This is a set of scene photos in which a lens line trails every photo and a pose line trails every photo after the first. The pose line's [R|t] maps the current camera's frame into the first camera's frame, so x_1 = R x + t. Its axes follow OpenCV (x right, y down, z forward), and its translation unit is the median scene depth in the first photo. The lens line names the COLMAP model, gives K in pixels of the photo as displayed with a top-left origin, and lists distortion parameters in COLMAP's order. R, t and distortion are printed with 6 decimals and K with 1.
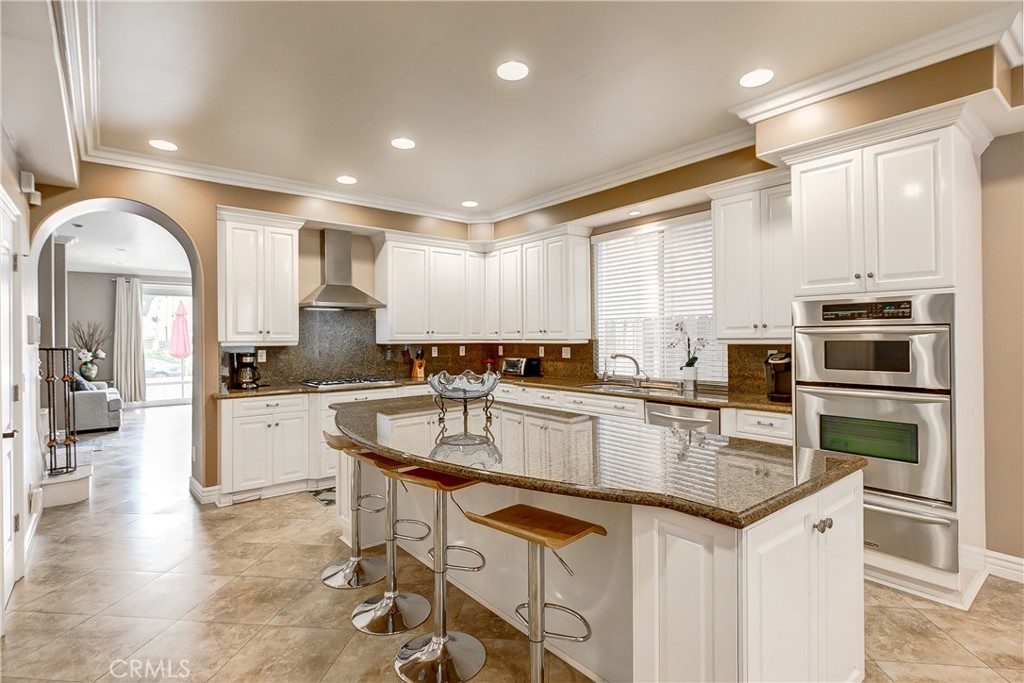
lens RADIAL K [[504.1, 0, 508.9], [0, 504.1, 336.1], [0, 0, 1]] dist [-0.002502, -0.000394]
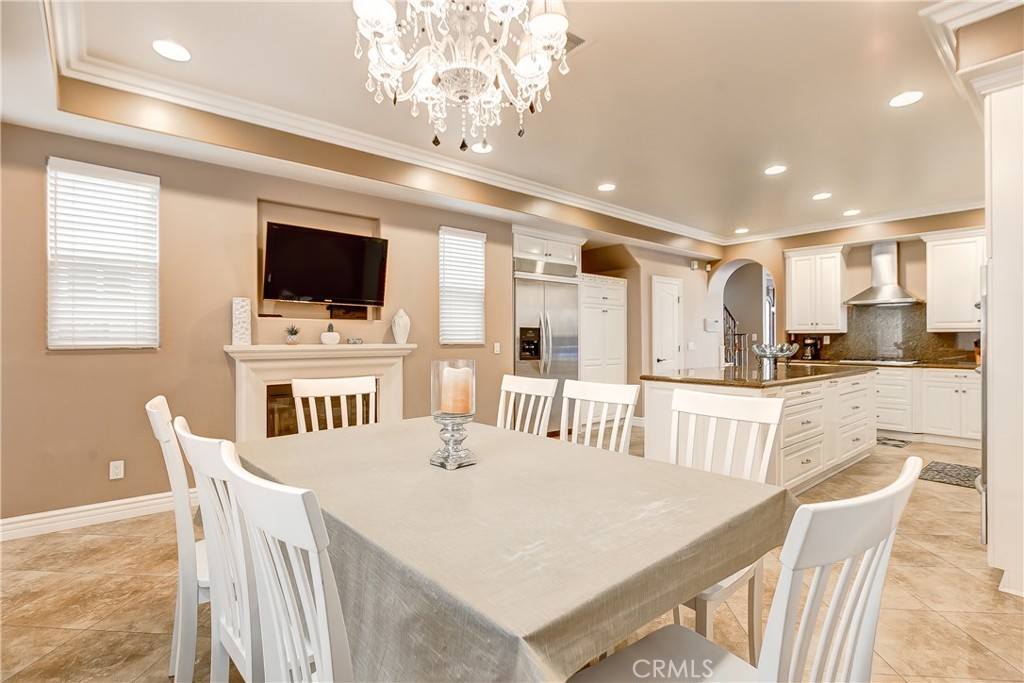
lens RADIAL K [[498.0, 0, 507.5], [0, 498.0, 333.3], [0, 0, 1]] dist [-0.002995, -0.000666]
pose [[0.028372, -0.006199, -0.999578, 0.964350], [0.000299, 0.999981, -0.006193, 0.029108], [0.999597, -0.000123, 0.028374, 0.011605]]
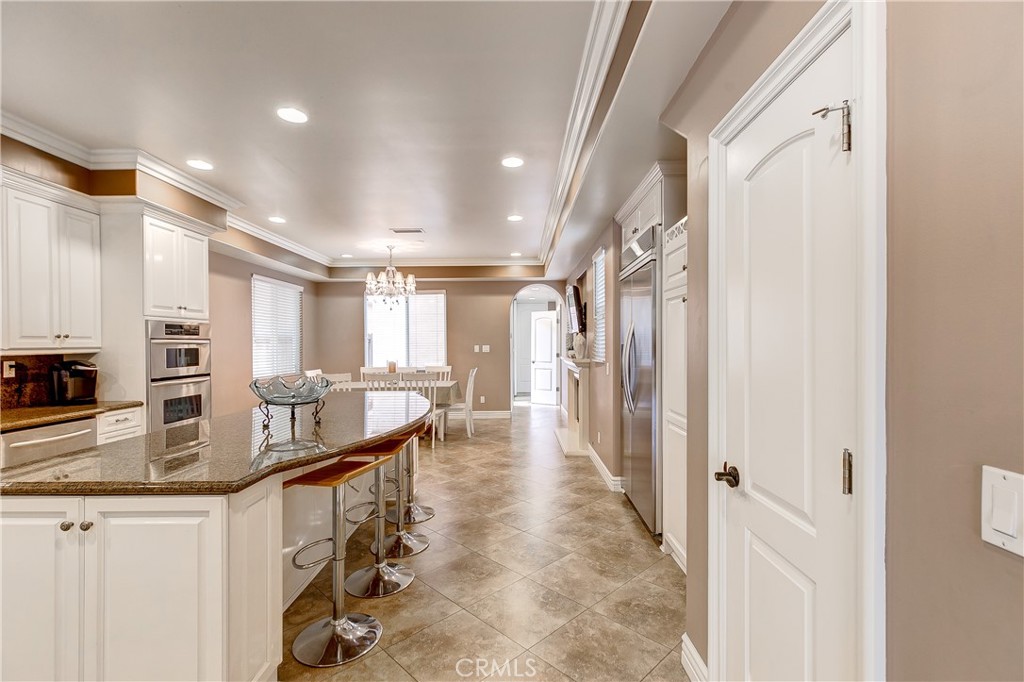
lens RADIAL K [[460.5, 0, 516.3], [0, 460.5, 344.3], [0, 0, 1]] dist [0.003111, 0.000169]
pose [[-0.775426, 0.010673, 0.631348, -0.603303], [0.011091, 0.999933, -0.003282, 0.007358], [-0.631341, 0.004458, -0.775492, 0.850978]]
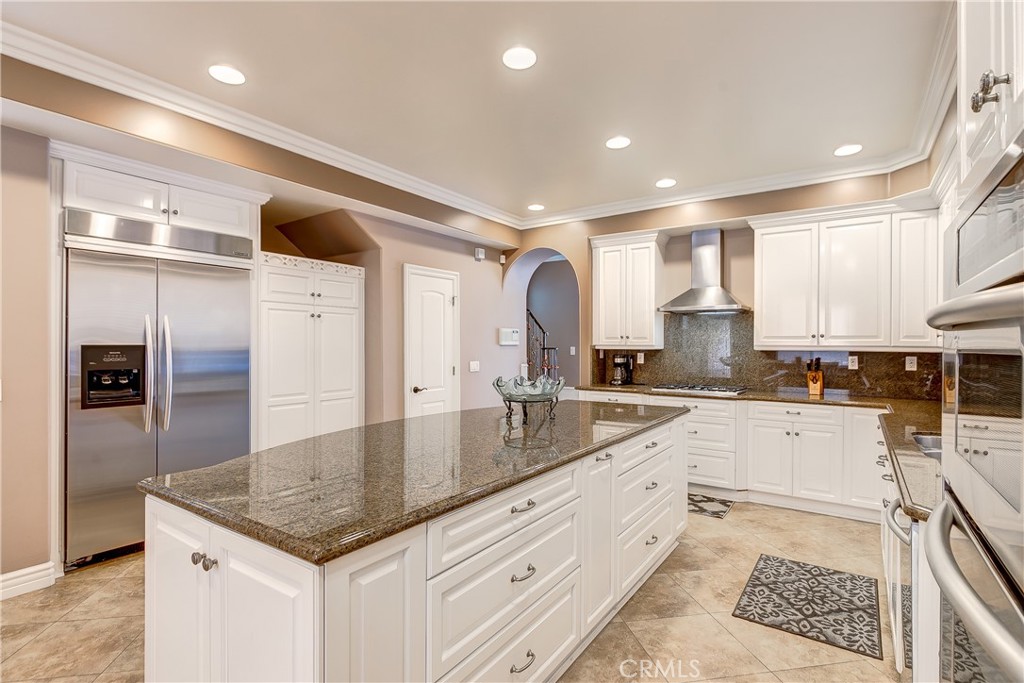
lens RADIAL K [[495.4, 0, 512.0], [0, 495.4, 341.5], [0, 0, 1]] dist [-0.001063, -0.000096]
pose [[0.276839, 0.003205, -0.960911, 0.505137], [-0.002699, 0.999993, 0.002558, 0.000049], [0.960913, 0.001885, 0.276846, 0.414901]]
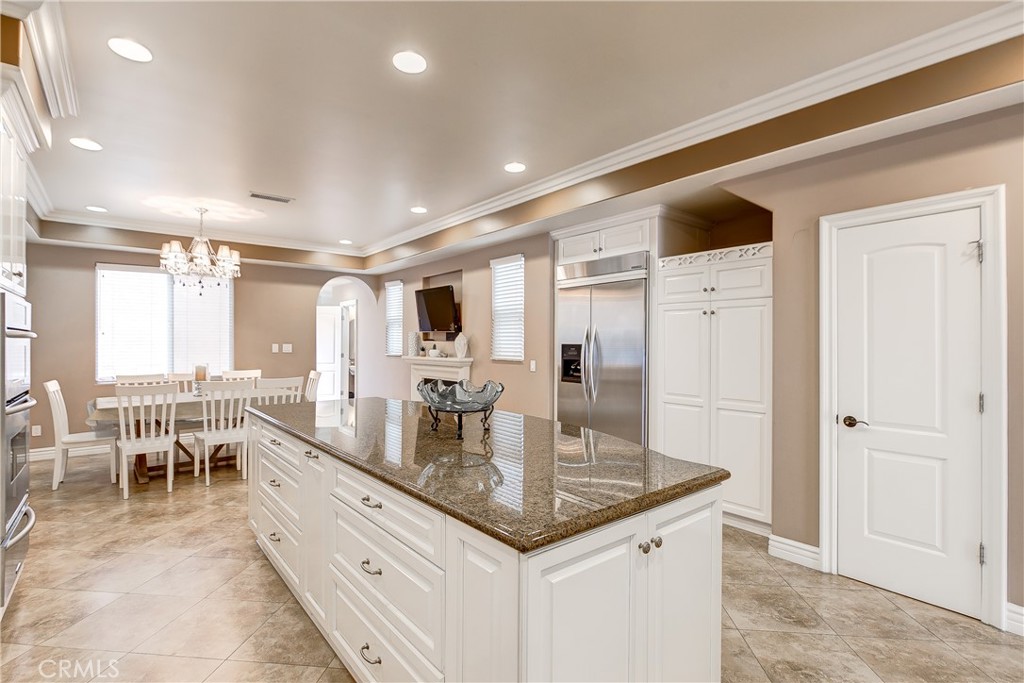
lens RADIAL K [[478.9, 0, 506.8], [0, 478.9, 339.0], [0, 0, 1]] dist [-0.010802, 0.000128]
pose [[-0.999987, 0.004877, -0.001537, -0.100742], [0.004890, 0.999951, -0.008590, 0.004666], [0.001495, -0.008598, -0.999962, 1.078131]]
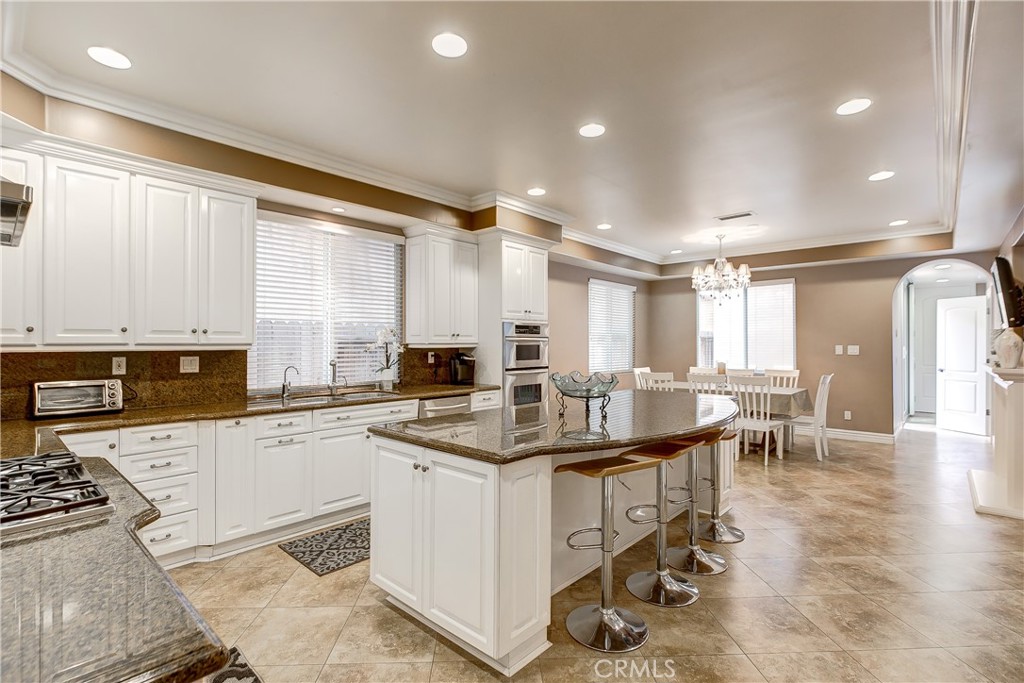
lens RADIAL K [[478.9, 0, 506.8], [0, 478.9, 339.0], [0, 0, 1]] dist [-0.010802, 0.000128]
pose [[-0.148570, 0.014147, 0.988801, -0.645062], [-0.003125, 0.999886, -0.014775, 0.008317], [-0.988897, -0.005285, -0.148508, 0.785337]]
